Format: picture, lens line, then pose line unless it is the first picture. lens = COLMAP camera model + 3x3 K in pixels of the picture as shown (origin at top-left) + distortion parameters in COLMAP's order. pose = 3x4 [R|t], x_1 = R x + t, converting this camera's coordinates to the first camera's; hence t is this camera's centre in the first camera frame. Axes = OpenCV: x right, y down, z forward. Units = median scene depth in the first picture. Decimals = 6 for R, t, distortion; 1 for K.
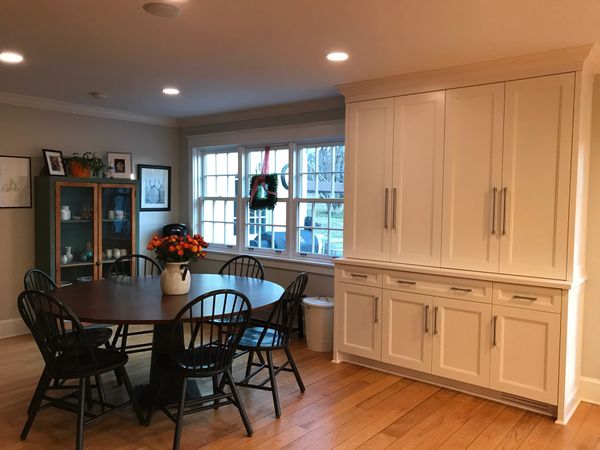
lens RADIAL K [[492.6, 0, 302.3], [0, 492.6, 225.6], [0, 0, 1]] dist [0.069644, -0.127928]
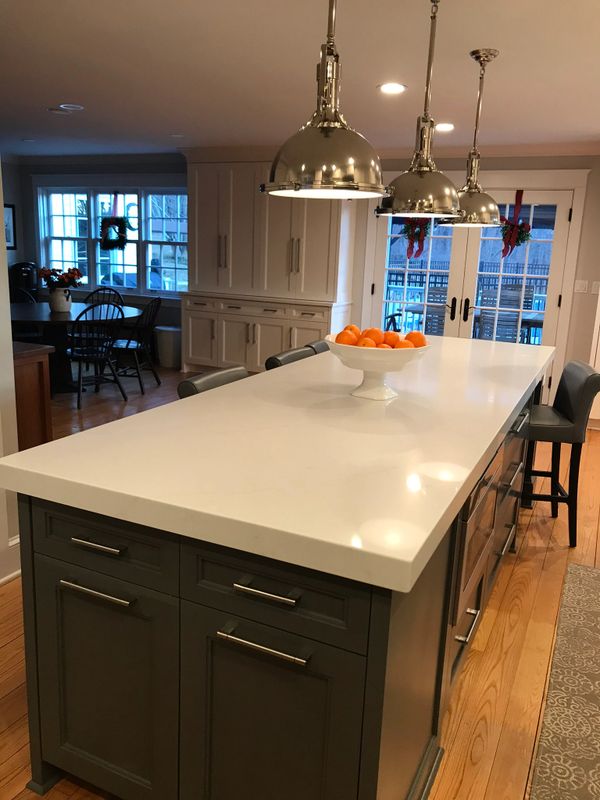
lens RADIAL K [[656.8, 0, 300.2], [0, 656.8, 392.5], [0, 0, 1]] dist [0.069644, -0.127928]
pose [[0.971728, -0.029230, 0.234287, -0.031521], [-0.011392, 0.985346, 0.170185, 0.024311], [-0.235829, -0.168042, 0.957156, -0.562908]]
